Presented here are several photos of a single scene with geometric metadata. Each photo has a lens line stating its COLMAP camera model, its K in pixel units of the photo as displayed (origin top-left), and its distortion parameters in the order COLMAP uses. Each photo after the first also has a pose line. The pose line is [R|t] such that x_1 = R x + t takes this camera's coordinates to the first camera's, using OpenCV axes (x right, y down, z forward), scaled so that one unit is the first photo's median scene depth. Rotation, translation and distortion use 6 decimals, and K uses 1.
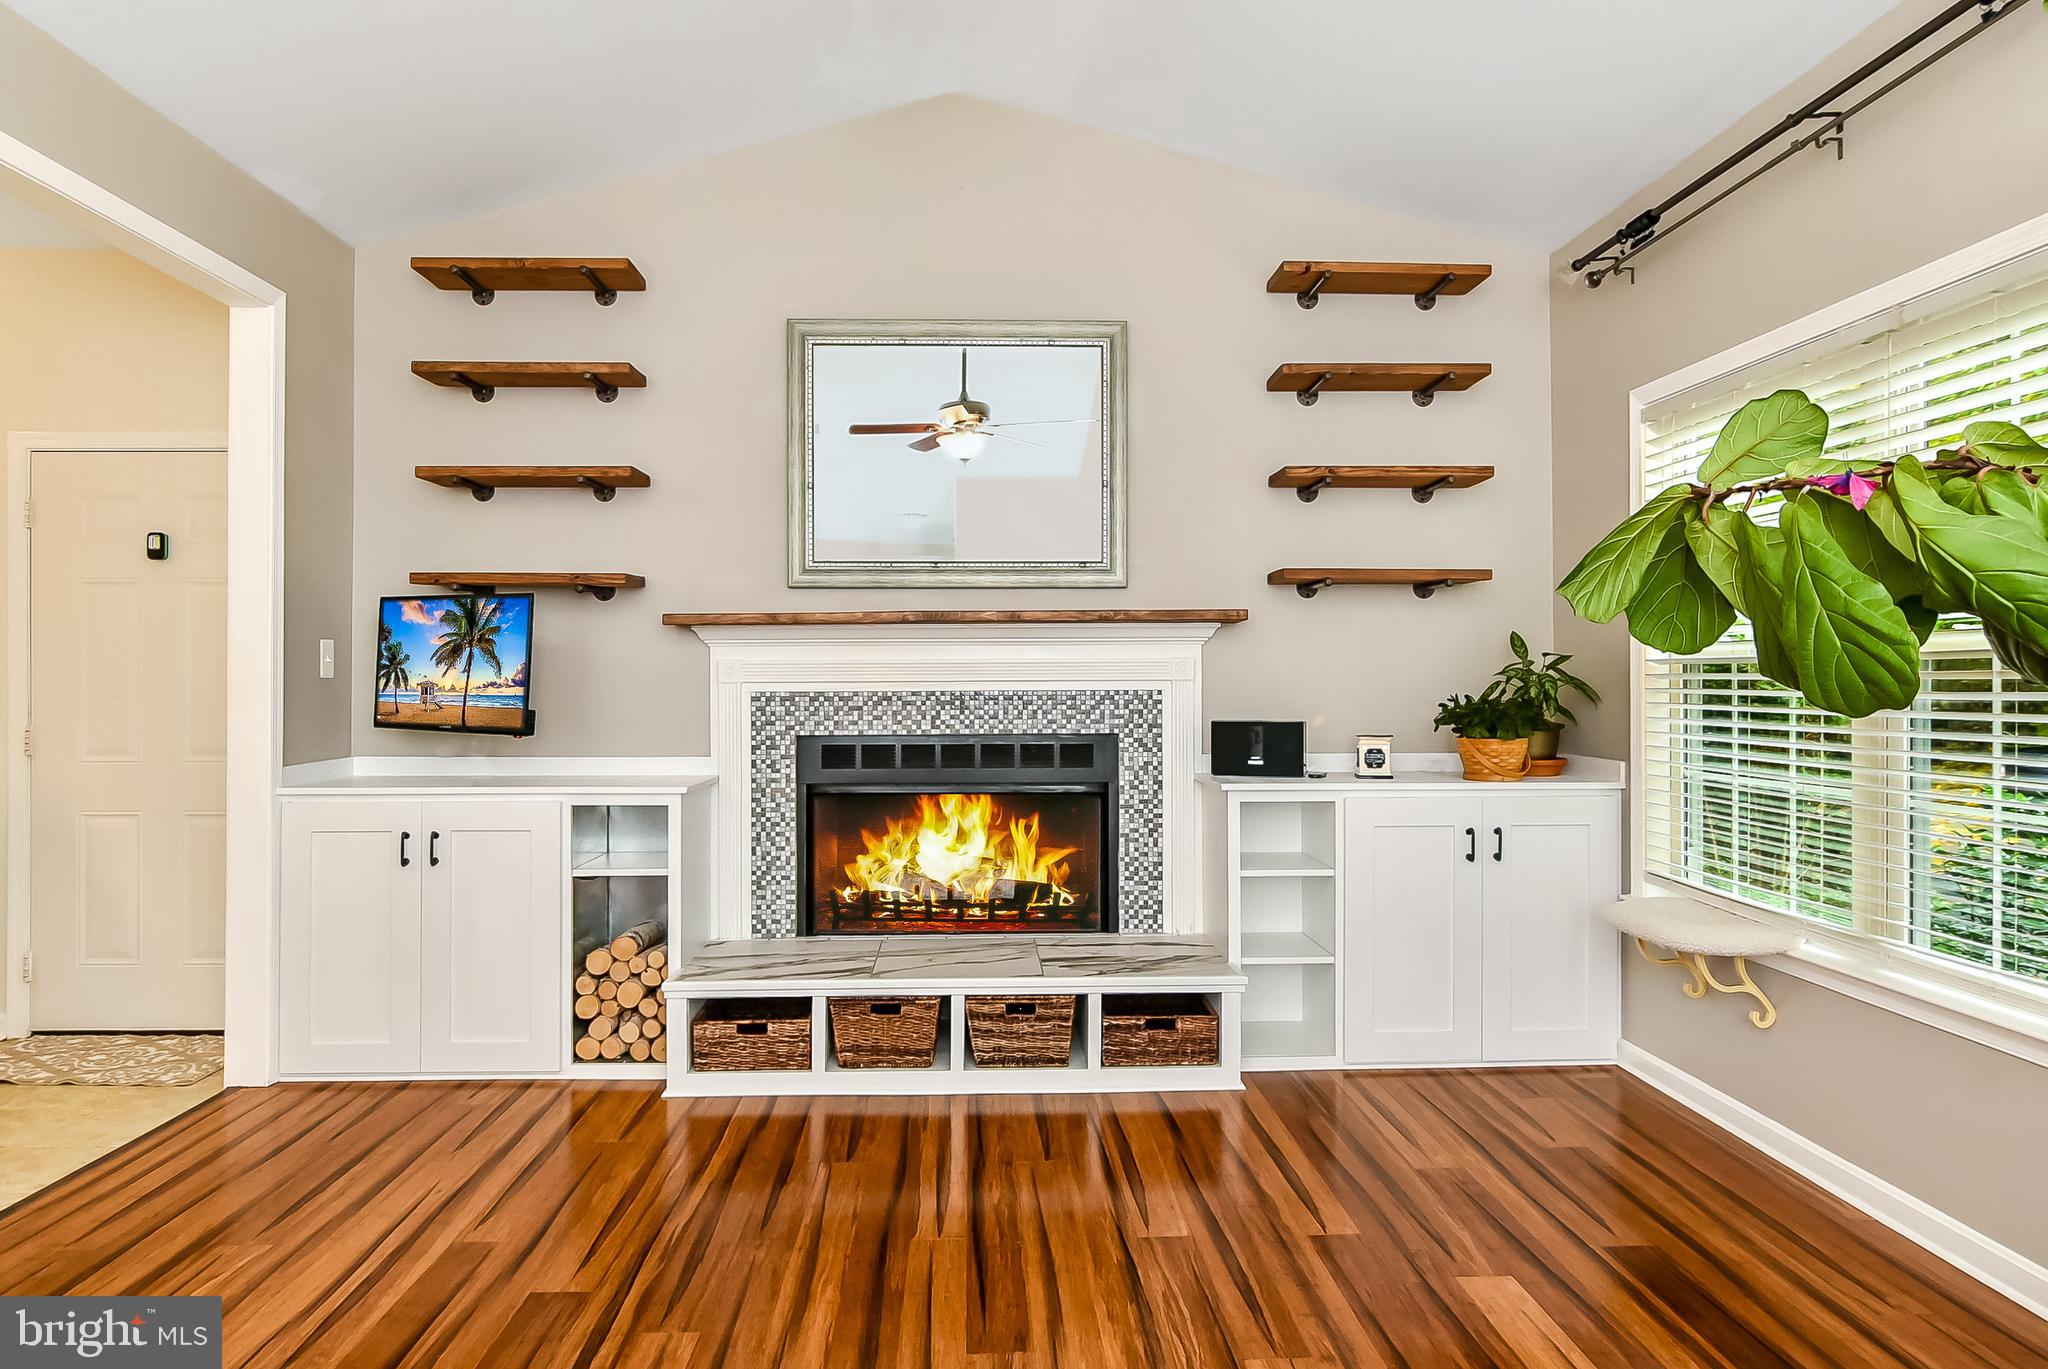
lens RADIAL K [[1225.7, 0, 1024.0], [0, 1225.7, 684.5], [0, 0, 1]] dist [-0.014721, -0.000234]
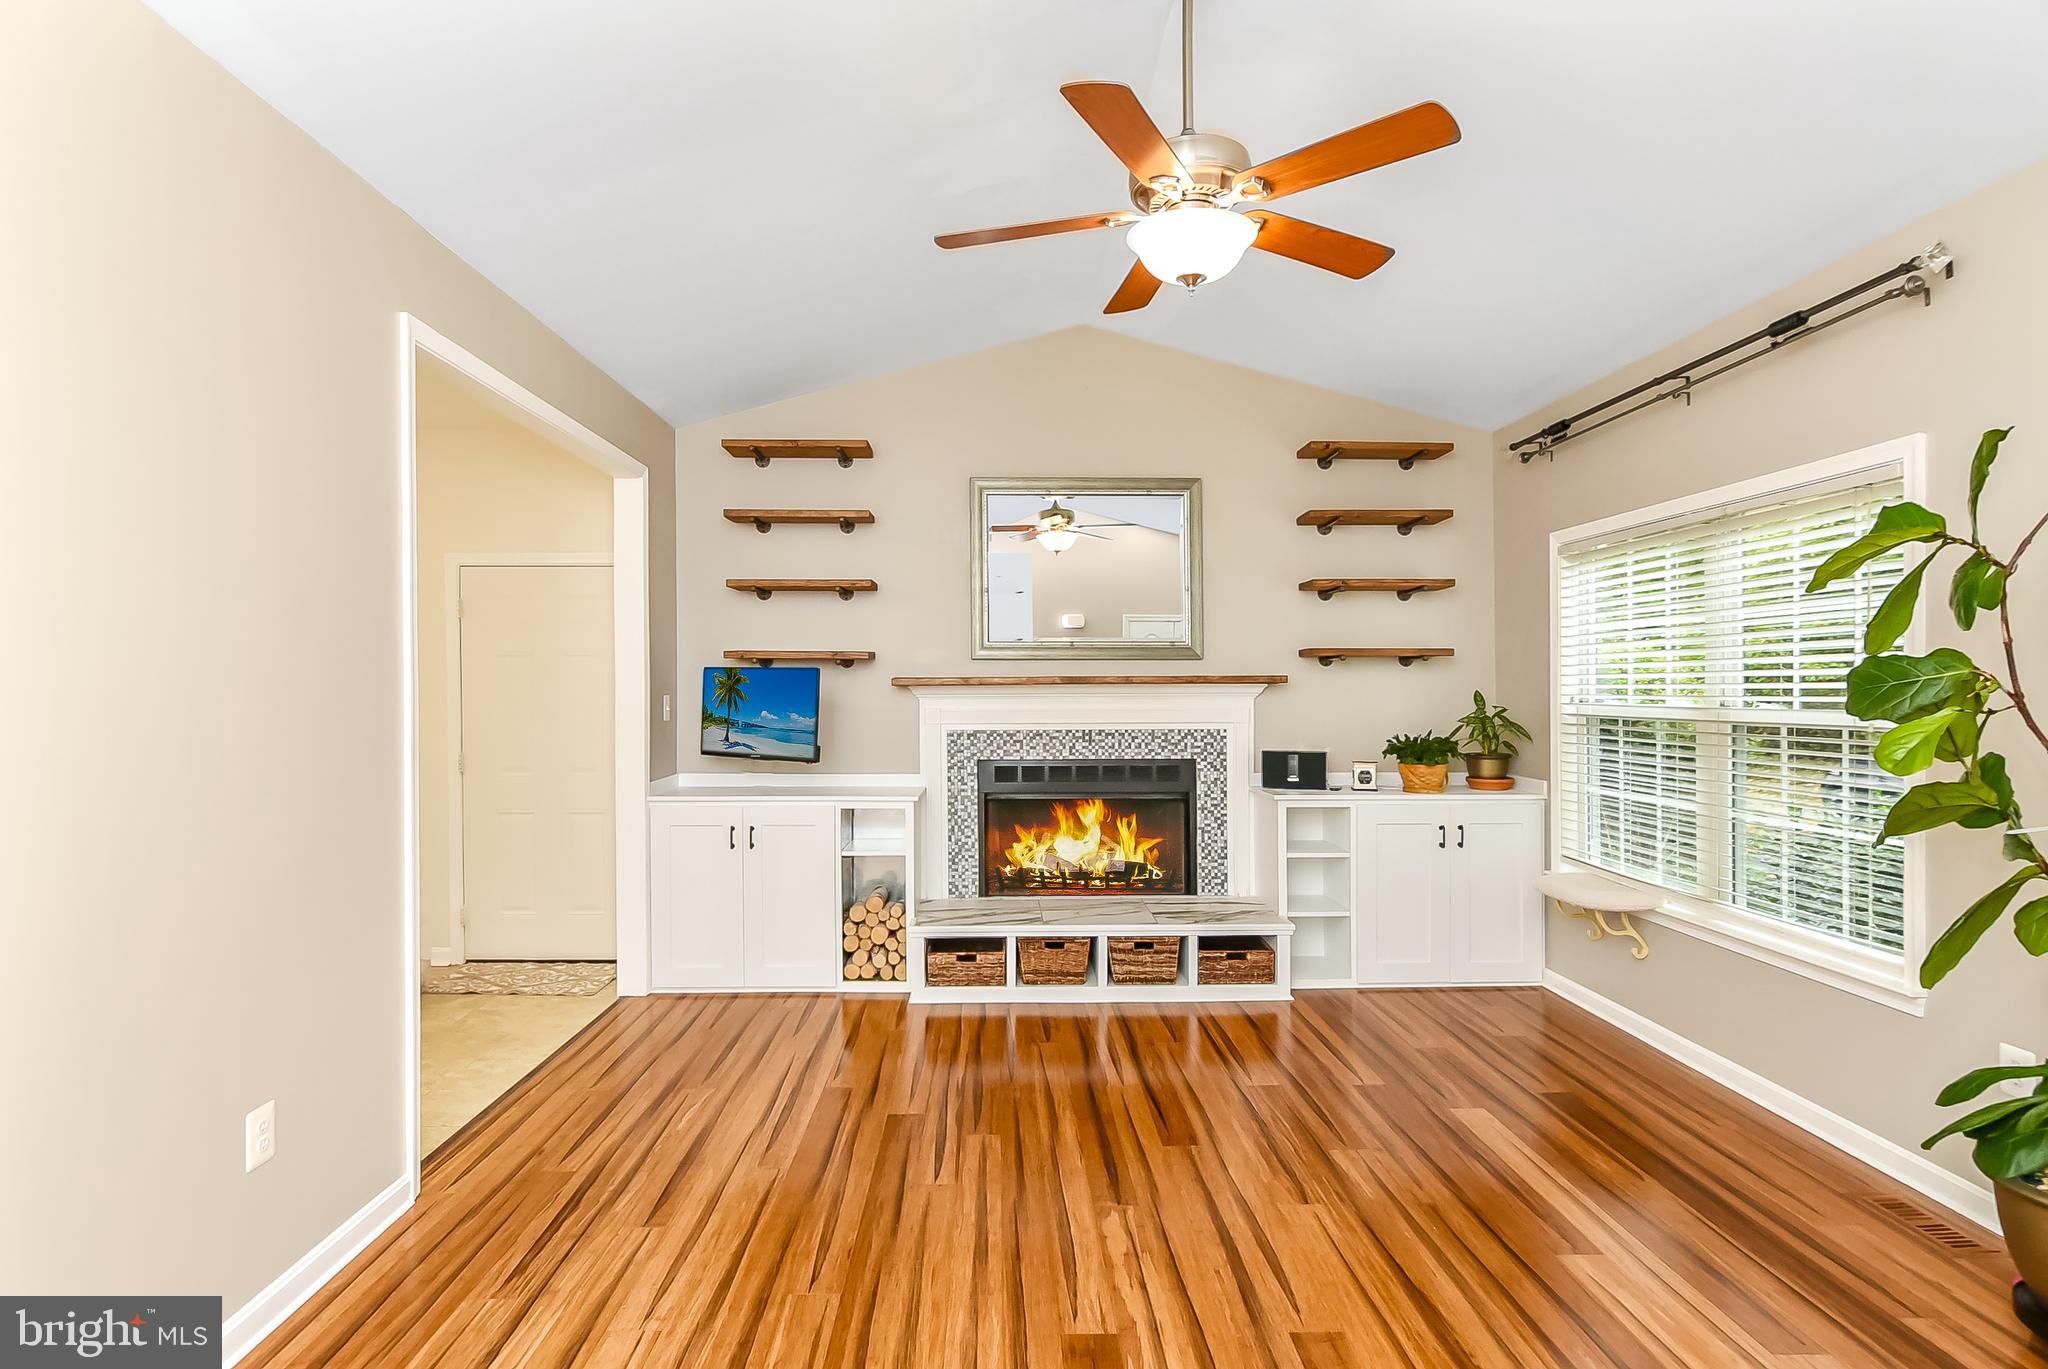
lens RADIAL K [[1009.2, 0, 1018.1], [0, 1009.2, 670.6], [0, 0, 1]] dist [-0.014420, 0.000220]
pose [[0.999903, 0.000799, -0.013895, -0.133878], [-0.001081, 0.999794, -0.020248, -0.045446], [0.013876, 0.020261, 0.999698, -0.235733]]
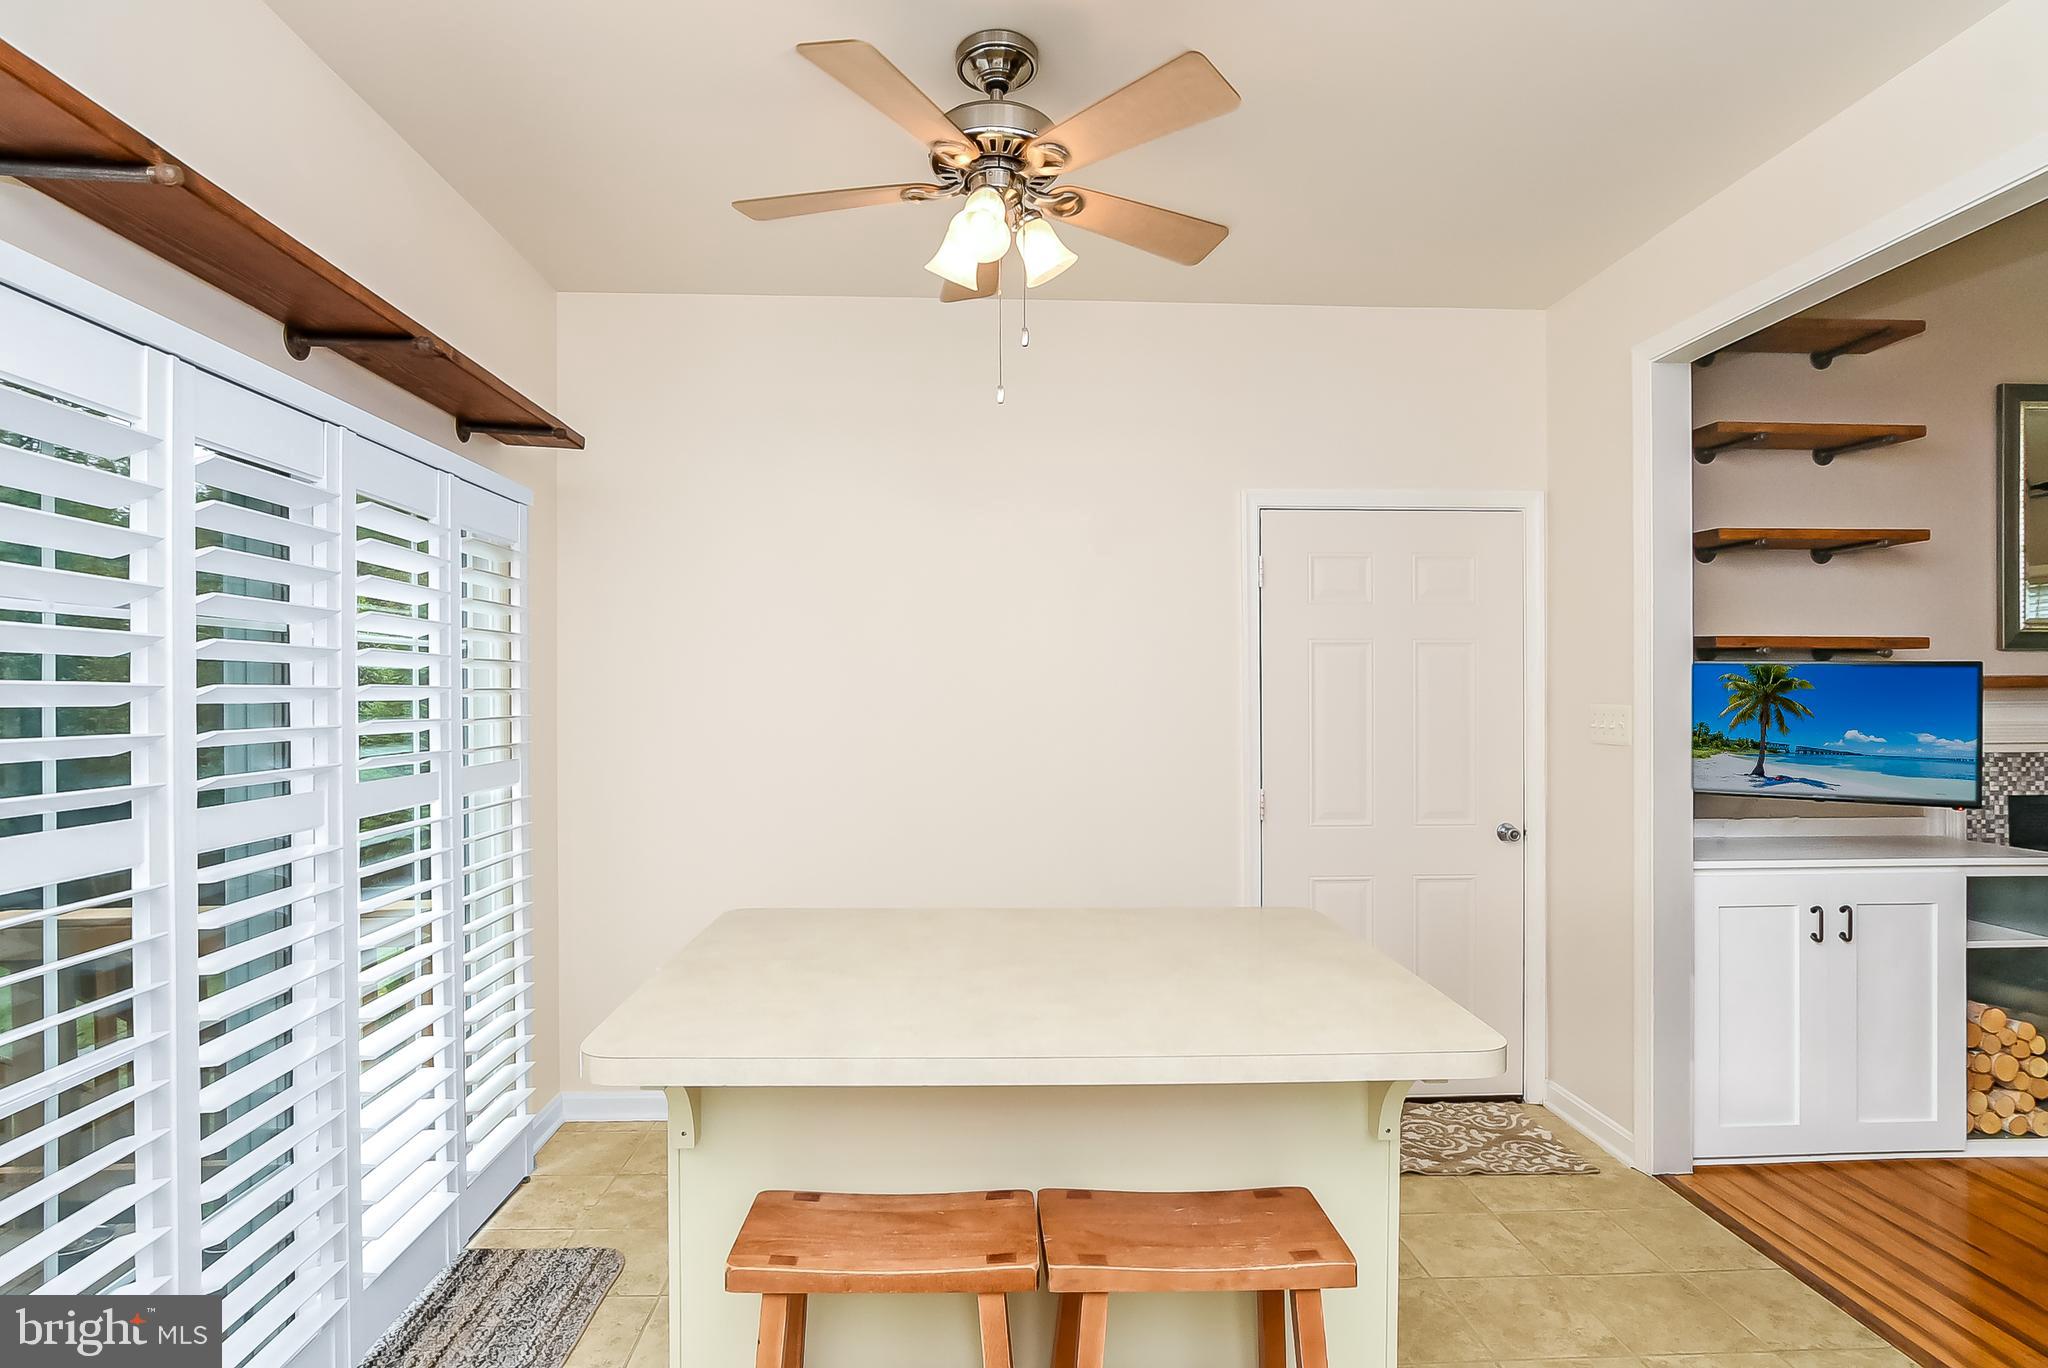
lens RADIAL K [[1022.8, 0, 1021.2], [0, 1022.8, 693.4], [0, 0, 1]] dist [-0.013707, 0.000839]
pose [[0.999918, -0.008372, 0.009670, -1.120802], [0.008419, 0.999953, -0.004825, -0.050983], [-0.009630, 0.004906, 0.999942, 0.187936]]
